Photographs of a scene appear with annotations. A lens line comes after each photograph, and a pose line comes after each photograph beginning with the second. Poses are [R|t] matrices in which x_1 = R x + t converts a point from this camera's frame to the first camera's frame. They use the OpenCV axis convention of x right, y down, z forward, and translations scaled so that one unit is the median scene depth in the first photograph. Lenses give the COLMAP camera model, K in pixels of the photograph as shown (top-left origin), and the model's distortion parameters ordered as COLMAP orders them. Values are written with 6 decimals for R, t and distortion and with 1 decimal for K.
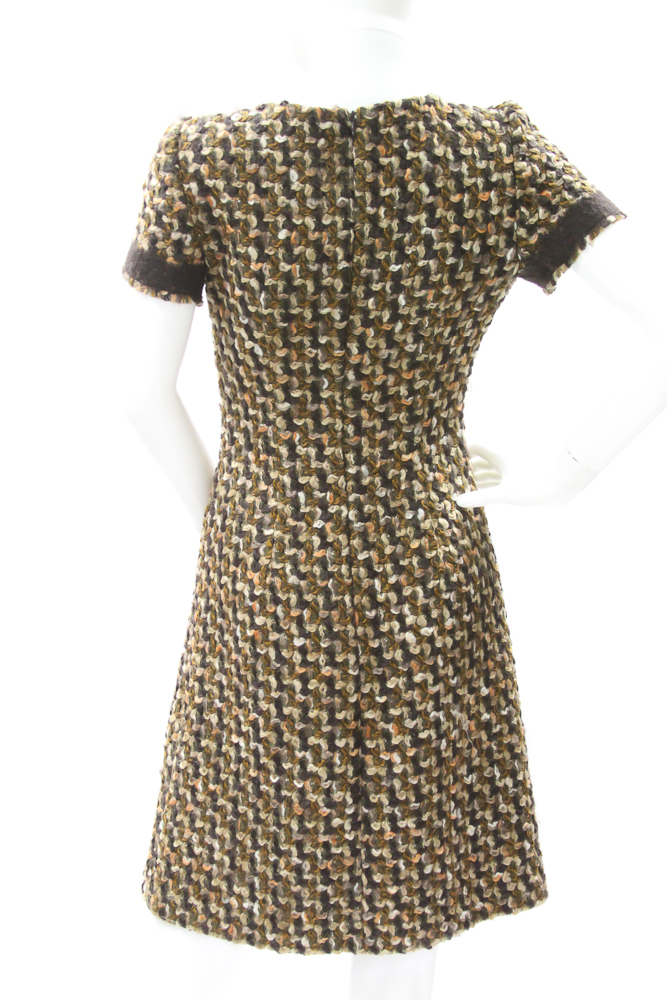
lens RADIAL K [[1887.2, 0, 333.5], [0, 1887.2, 500.0], [0, 0, 1]] dist [-0.039647, -0.045652]
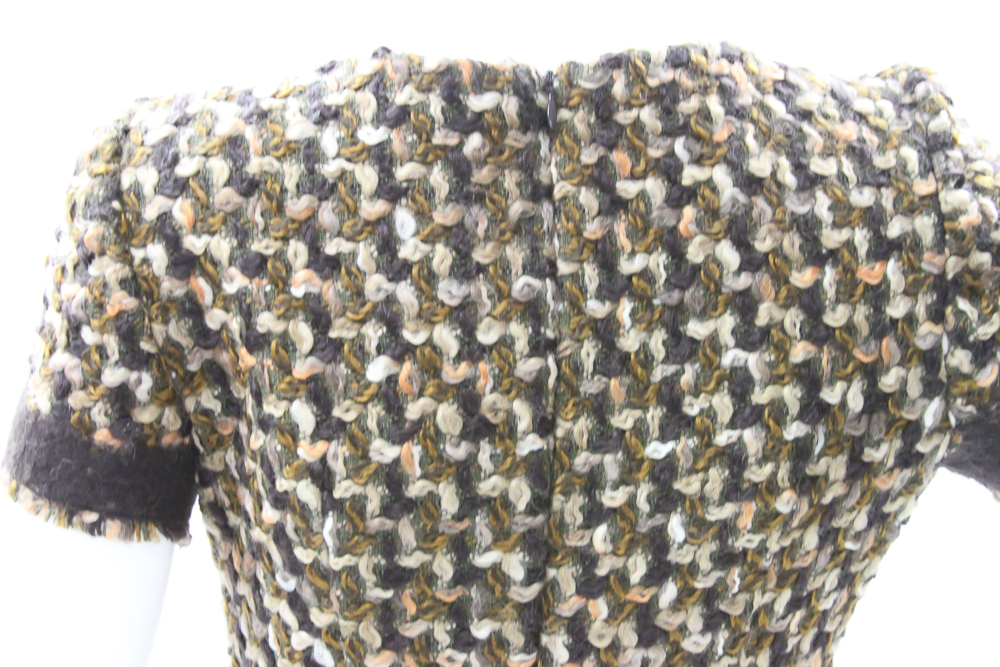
lens RADIAL K [[2052.3, 0, 500.0], [0, 2052.3, 333.5], [0, 0, 1]] dist [-0.037999, -0.116633]
pose [[0.999918, -0.010840, 0.006774, -0.004048], [0.011838, 0.985210, -0.170943, -0.073204], [-0.004821, 0.171009, 0.985258, 0.565314]]
